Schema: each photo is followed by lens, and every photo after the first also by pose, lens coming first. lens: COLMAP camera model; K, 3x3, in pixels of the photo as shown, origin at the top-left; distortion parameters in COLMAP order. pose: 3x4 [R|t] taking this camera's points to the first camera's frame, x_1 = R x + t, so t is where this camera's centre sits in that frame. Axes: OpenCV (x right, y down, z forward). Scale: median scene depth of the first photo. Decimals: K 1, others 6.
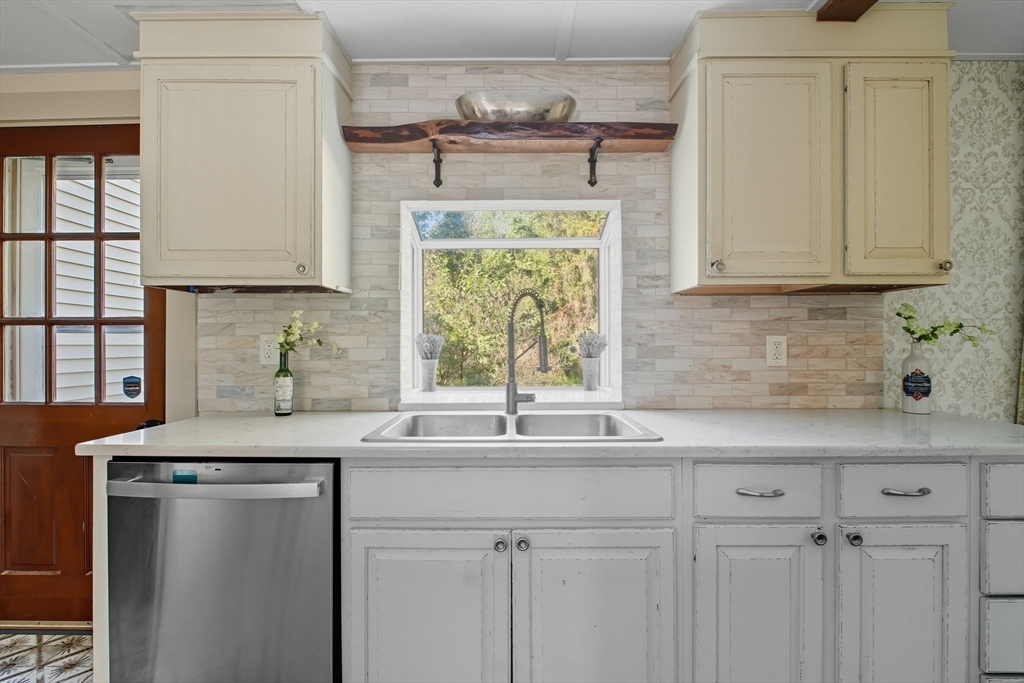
lens RADIAL K [[478.9, 0, 503.3], [0, 478.9, 339.9], [0, 0, 1]] dist [-0.000149, -0.005040]
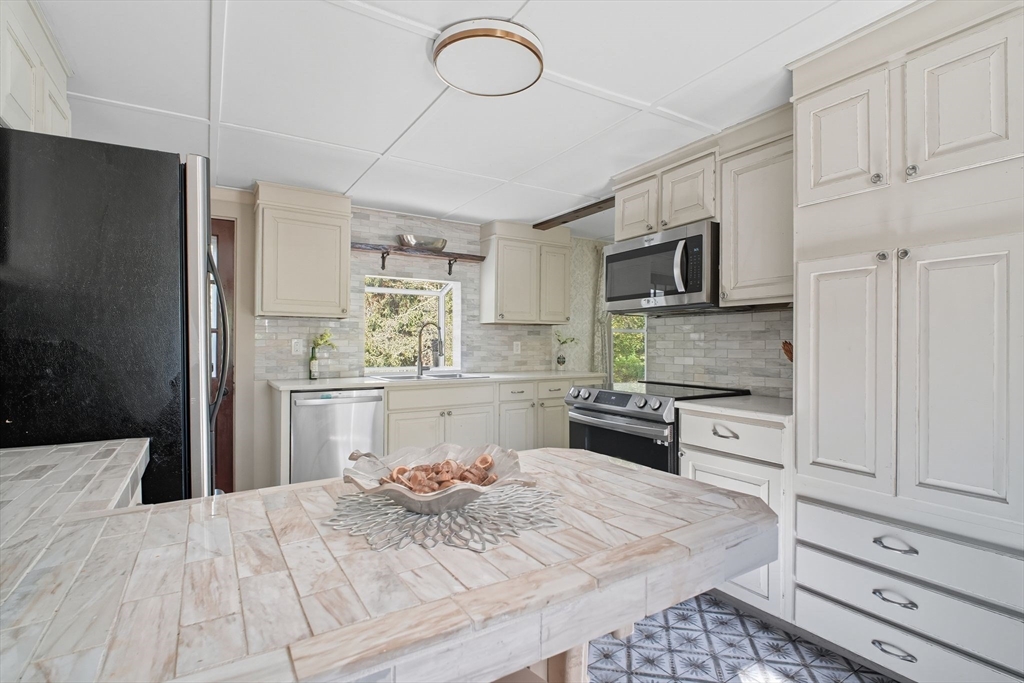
lens RADIAL K [[478.9, 0, 503.3], [0, 478.9, 339.9], [0, 0, 1]] dist [-0.000149, -0.005040]
pose [[0.853386, 0.008982, 0.521203, -0.784924], [-0.009076, 0.999956, -0.002372, -0.010964], [-0.521201, -0.002706, 0.853430, -1.081935]]
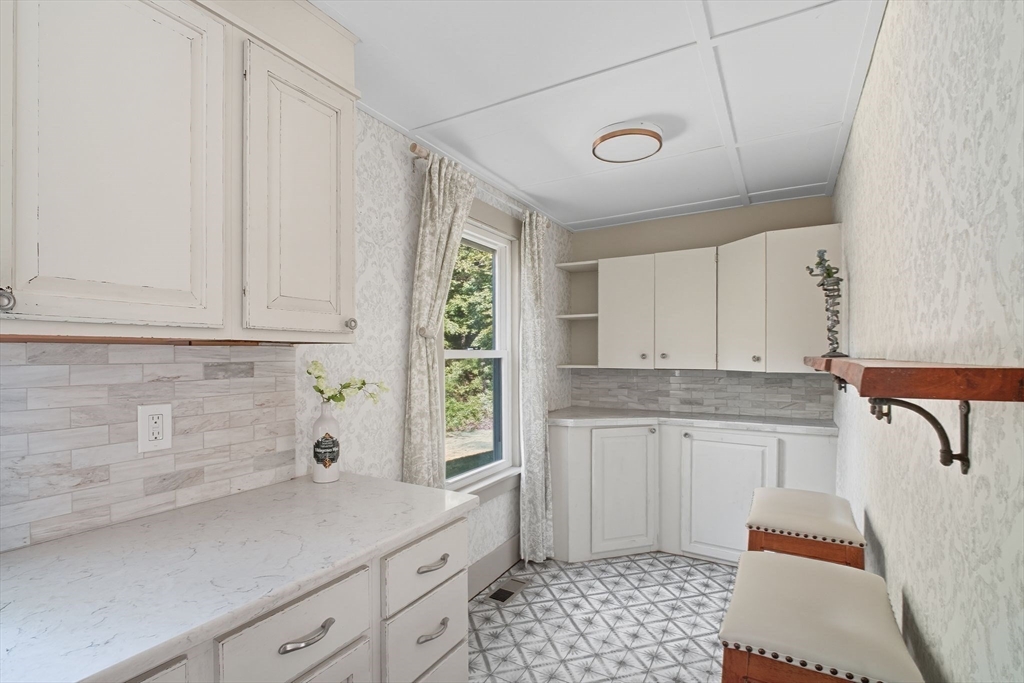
lens RADIAL K [[482.0, 0, 507.9], [0, 482.0, 357.0], [0, 0, 1]] dist [0.002071, -0.009304]
pose [[0.495336, -0.004048, 0.868692, 0.230317], [-0.001257, 0.999985, 0.005376, -0.080654], [-0.868701, -0.003755, 0.495323, 0.236915]]
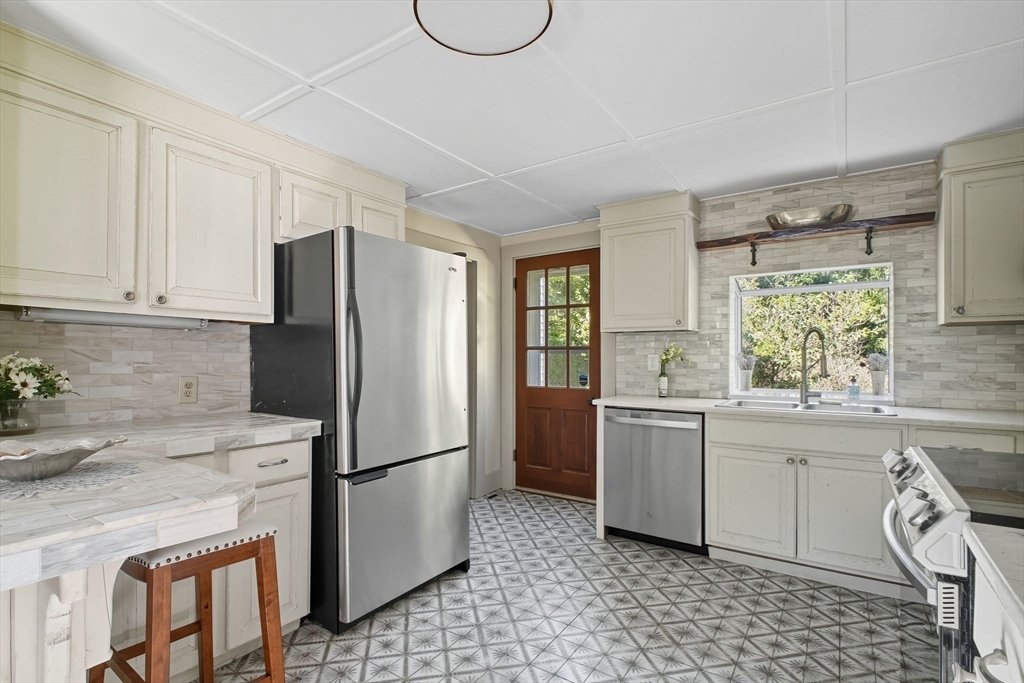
lens RADIAL K [[482.0, 0, 507.9], [0, 482.0, 357.0], [0, 0, 1]] dist [0.002071, -0.009304]
pose [[0.830293, 0.003112, -0.557318, 0.089134], [0.000995, 0.999975, 0.007066, -0.015641], [0.557326, -0.006421, 0.830269, -0.876140]]
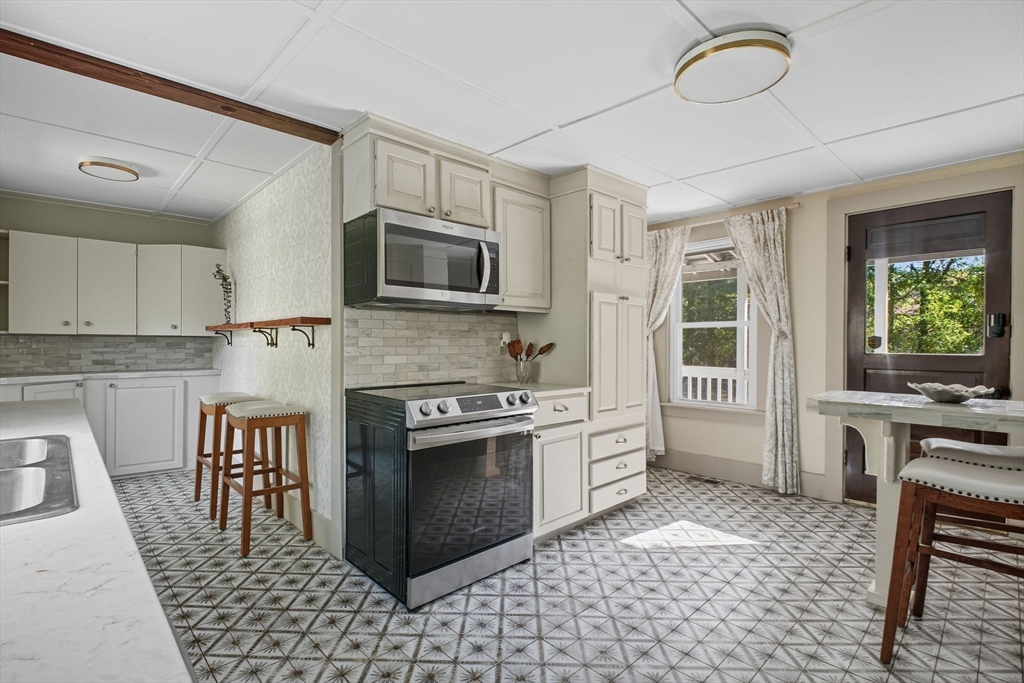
lens RADIAL K [[483.7, 0, 511.0], [0, 483.7, 345.0], [0, 0, 1]] dist [0.002668, -0.008236]
pose [[-0.690263, -0.003473, 0.723550, -0.740207], [-0.005364, 0.999986, -0.000317, 0.002554], [-0.723539, -0.004100, -0.690272, 0.691981]]
